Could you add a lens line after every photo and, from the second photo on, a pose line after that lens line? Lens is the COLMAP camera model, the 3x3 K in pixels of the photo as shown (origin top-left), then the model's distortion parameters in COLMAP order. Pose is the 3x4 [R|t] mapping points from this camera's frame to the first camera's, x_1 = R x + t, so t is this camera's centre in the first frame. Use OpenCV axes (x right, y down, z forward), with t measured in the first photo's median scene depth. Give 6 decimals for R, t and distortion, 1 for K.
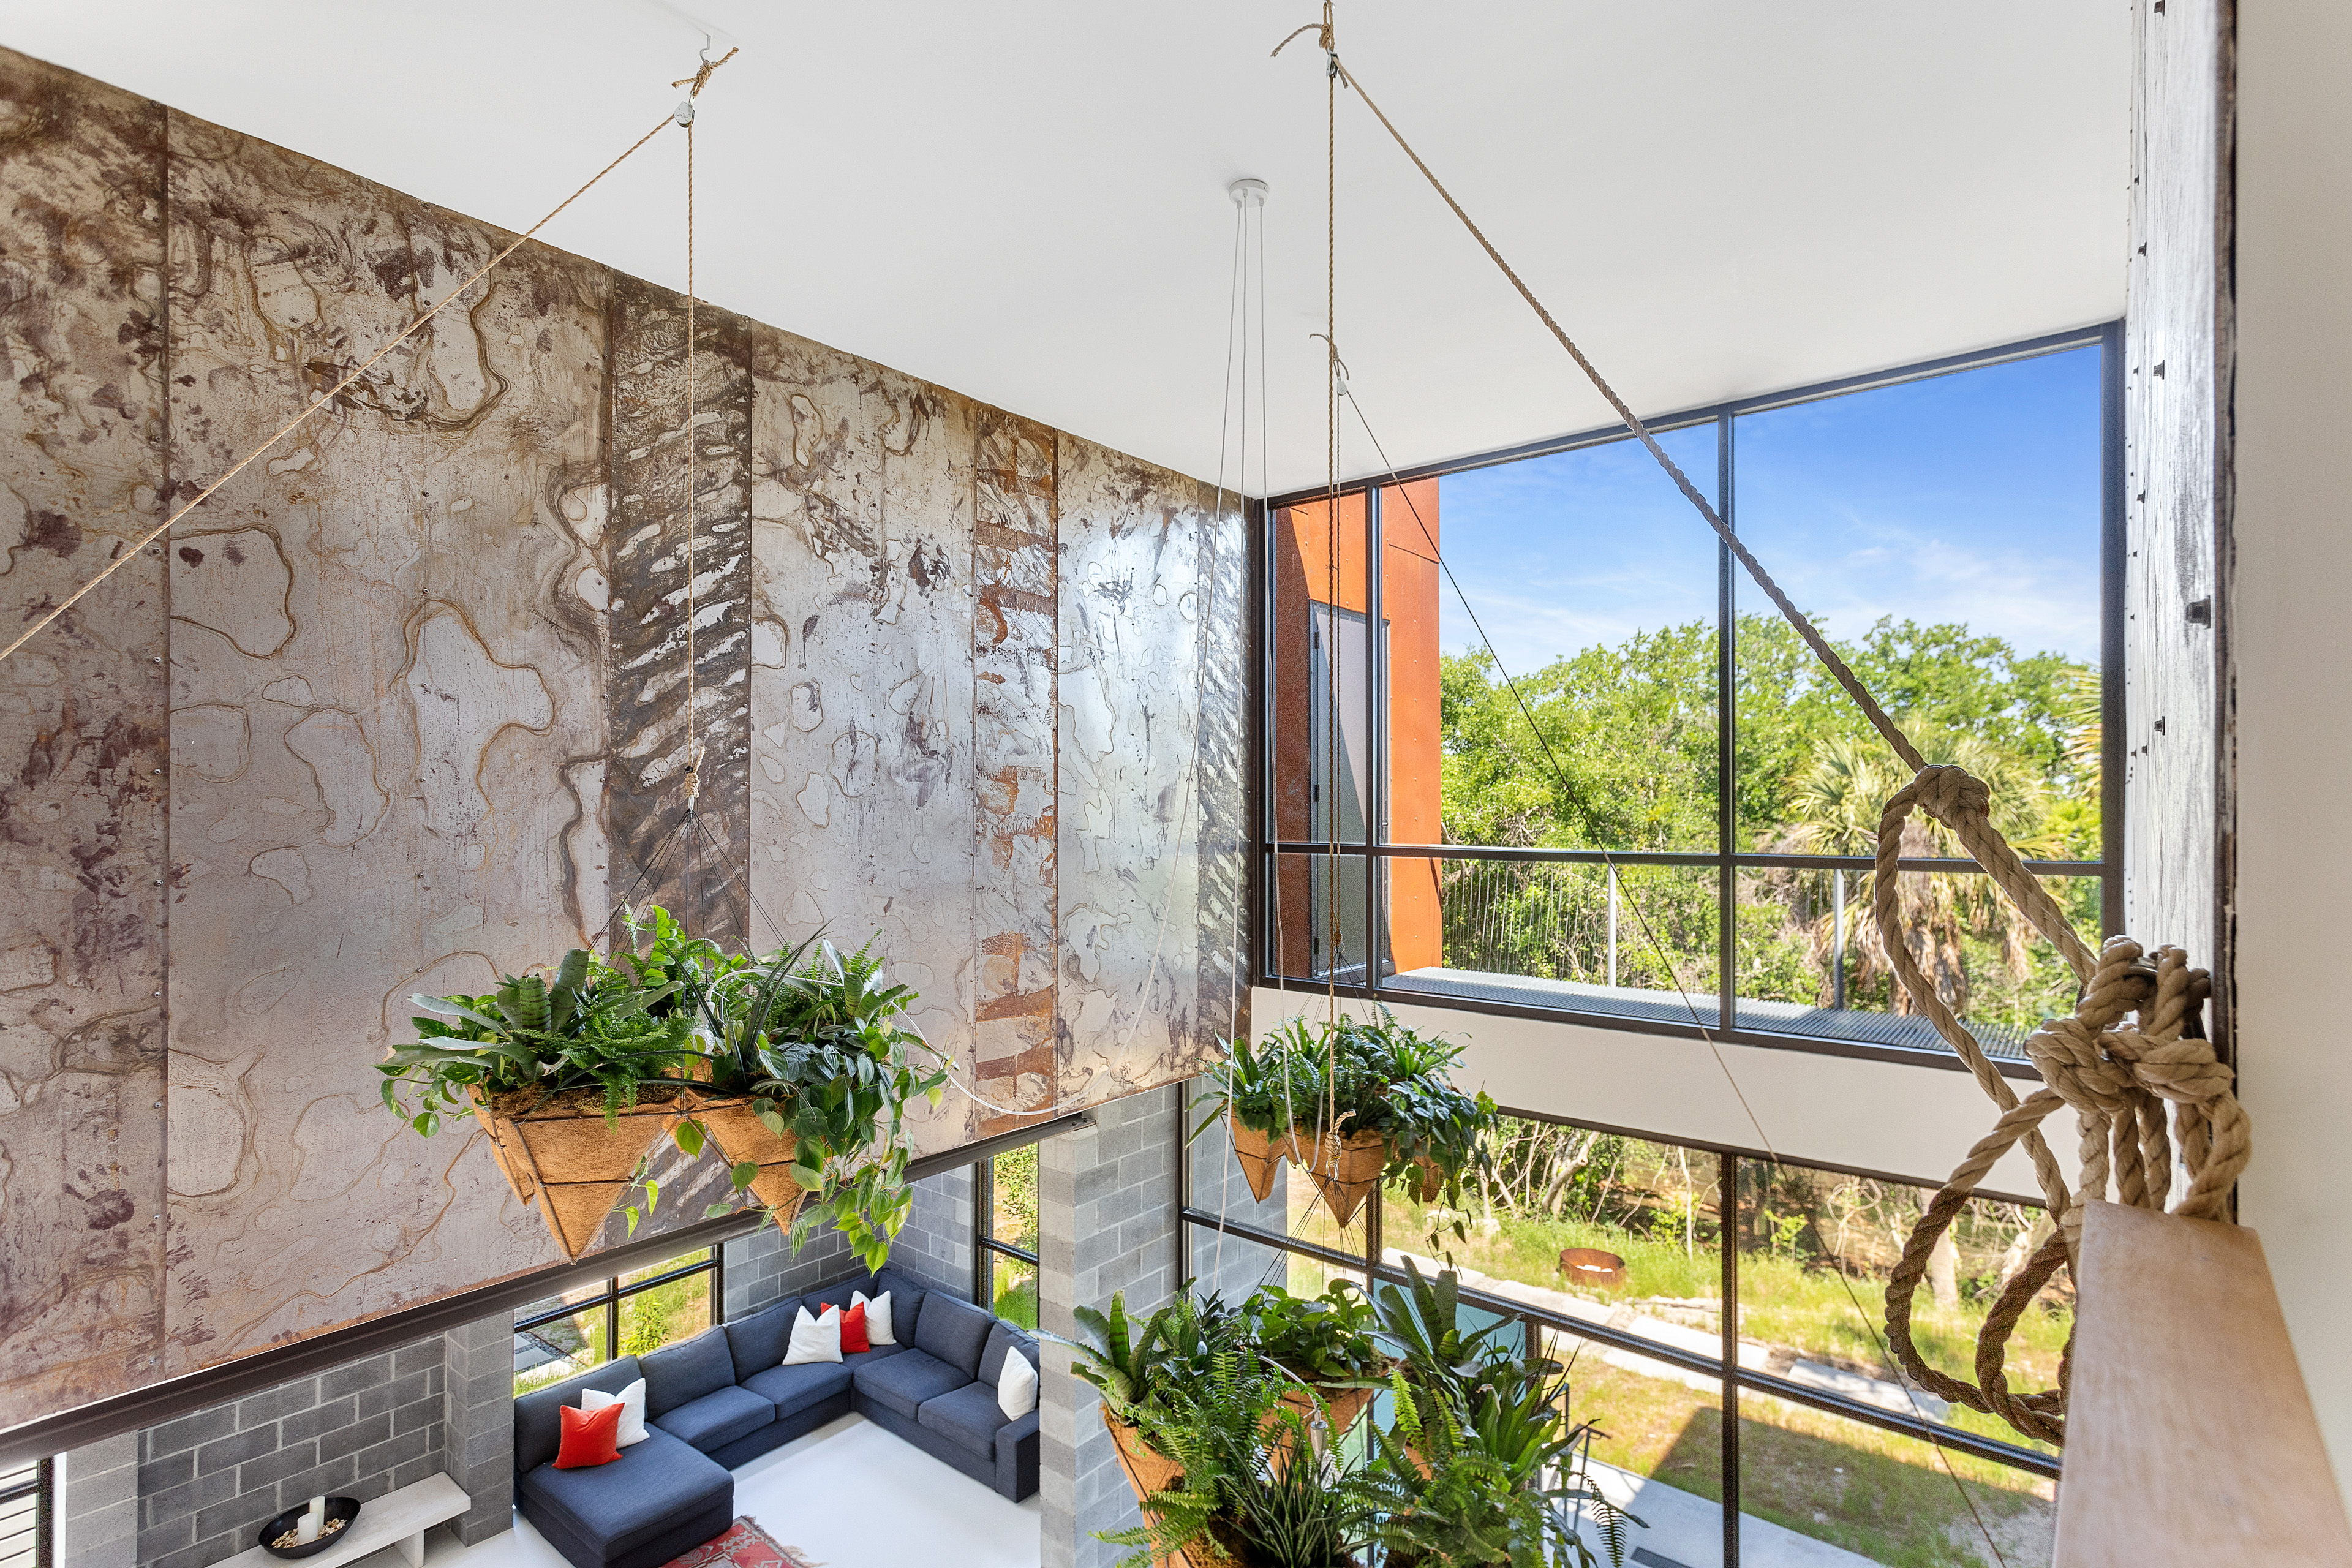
lens RADIAL K [[1165.9, 0, 1184.4], [0, 1165.9, 802.6], [0, 0, 1]] dist [-0.000404, -0.000919]
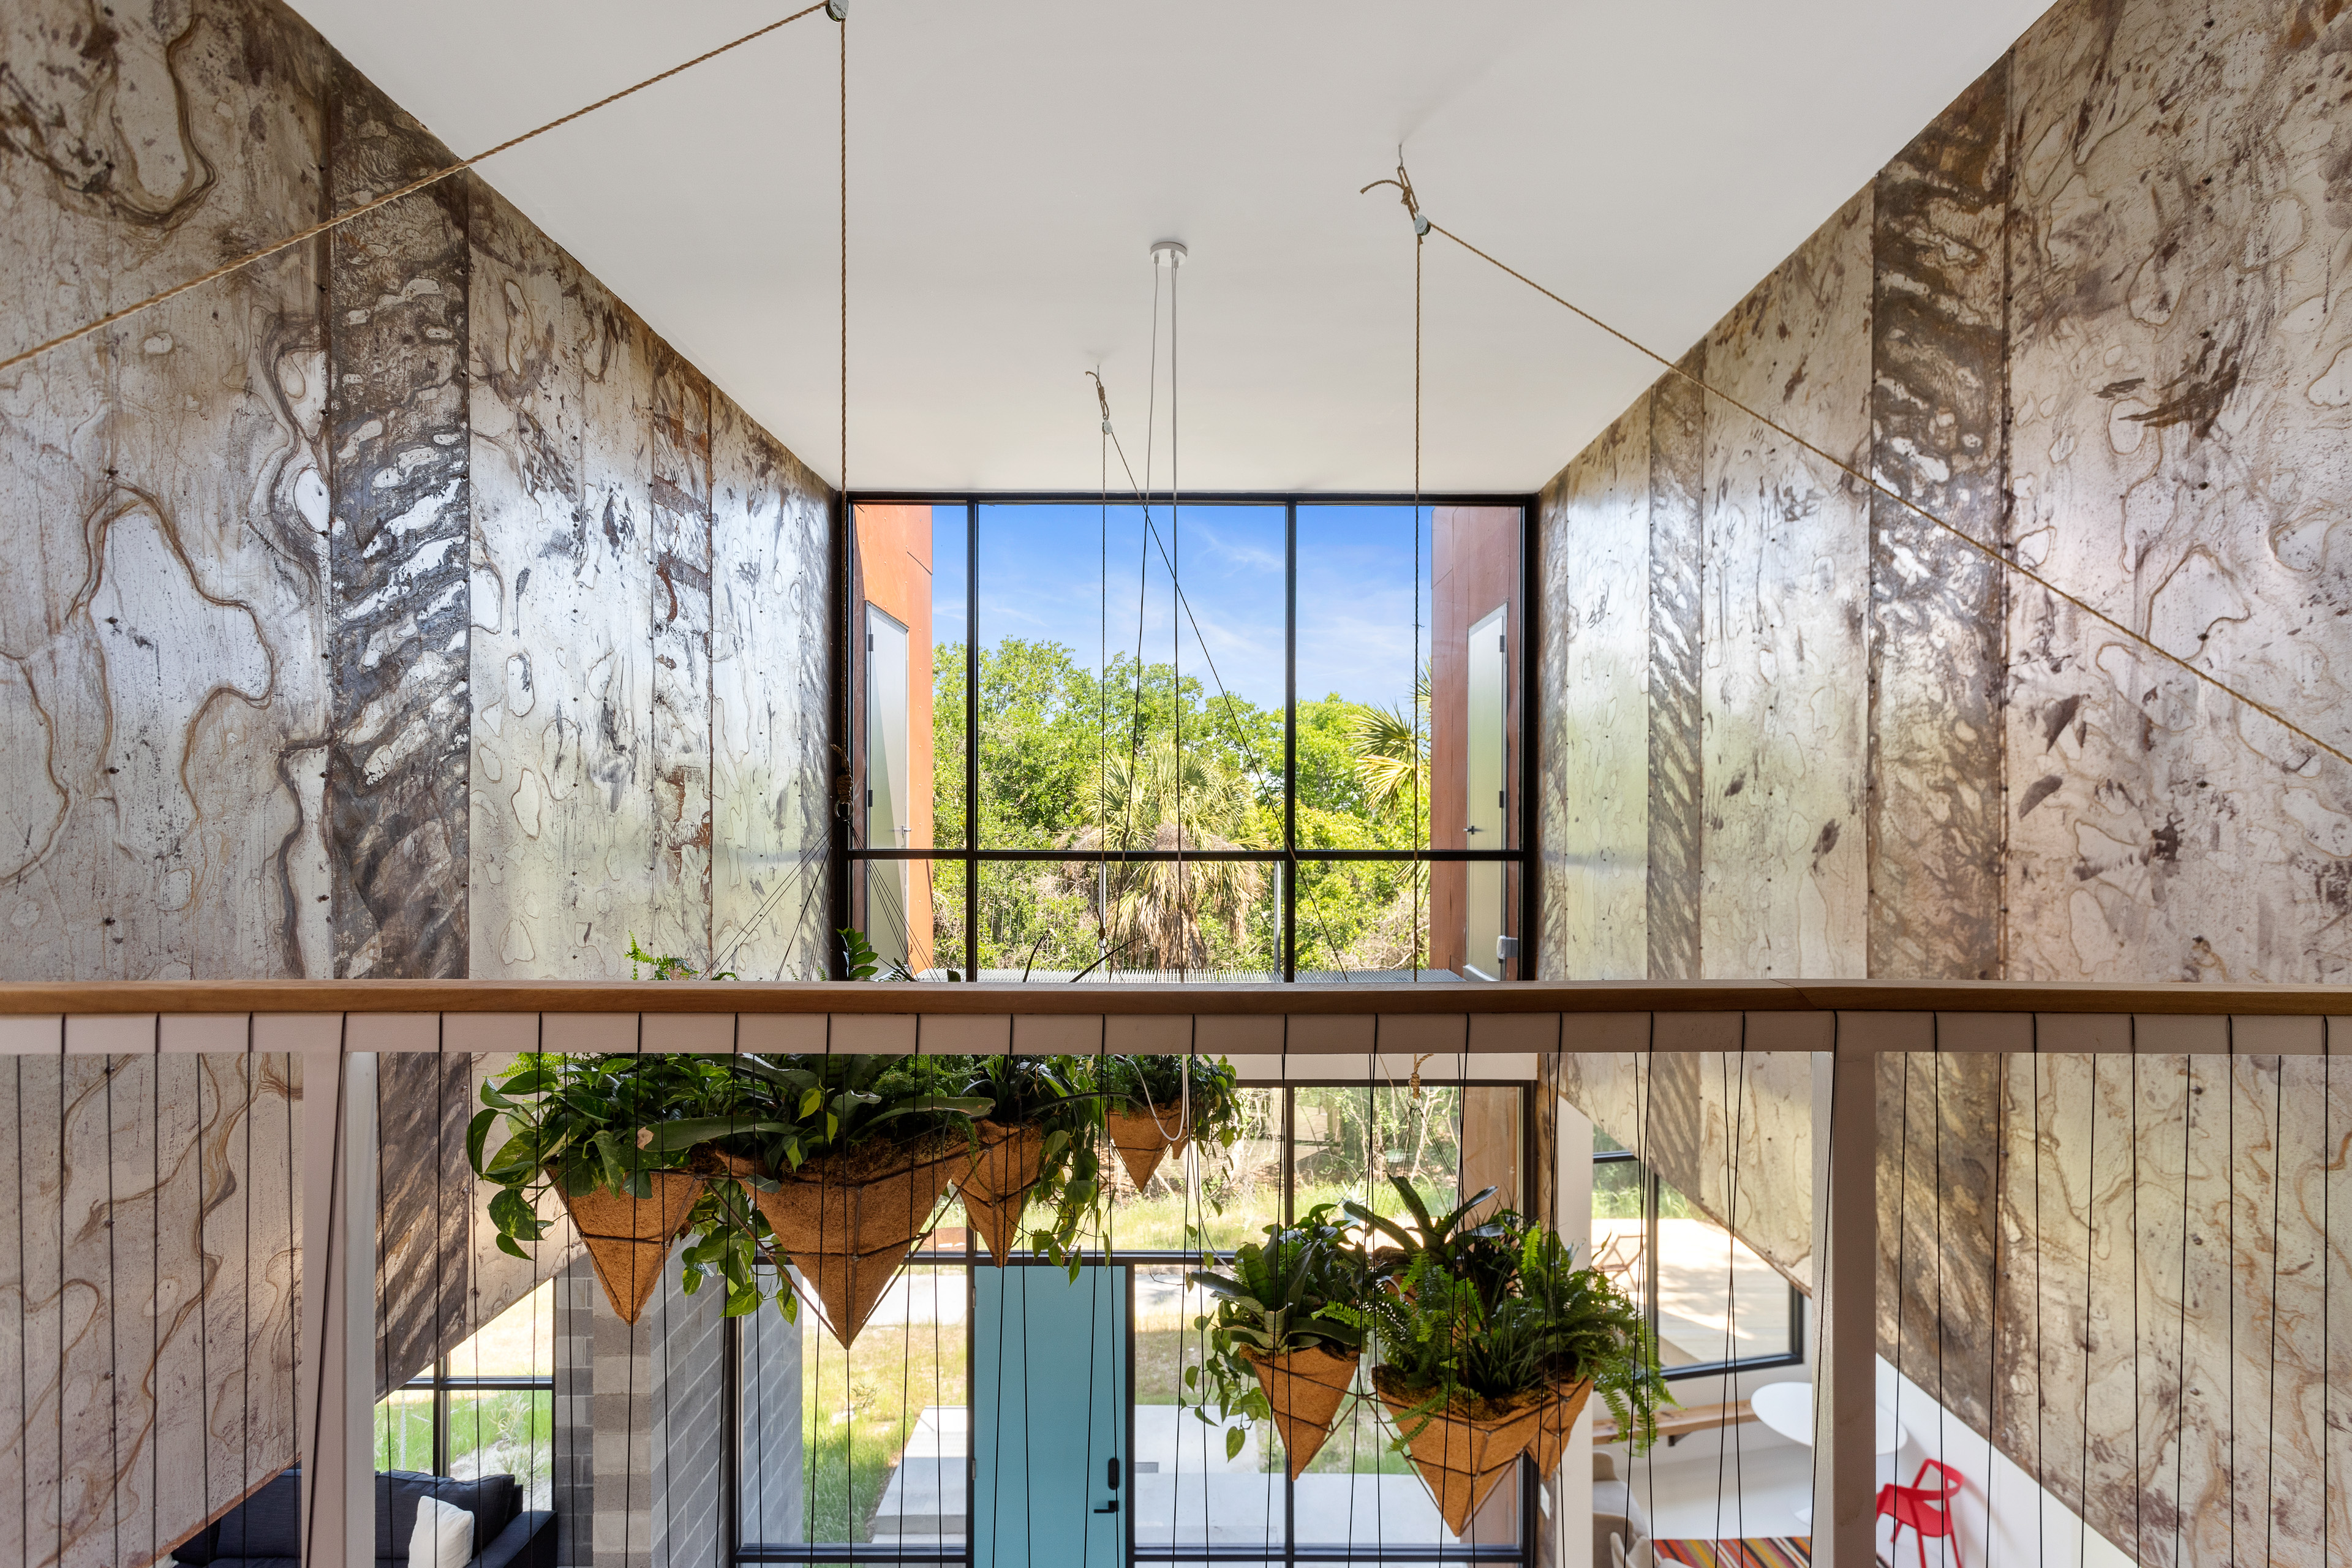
lens RADIAL K [[1165.9, 0, 1213.6], [0, 1165.9, 823.0], [0, 0, 1]] dist [-0.000404, -0.000919]
pose [[0.762925, -0.000242, 0.646486, -0.502027], [-0.009706, 0.999883, 0.011828, -0.003466], [-0.646414, -0.015298, 0.762834, 0.107474]]
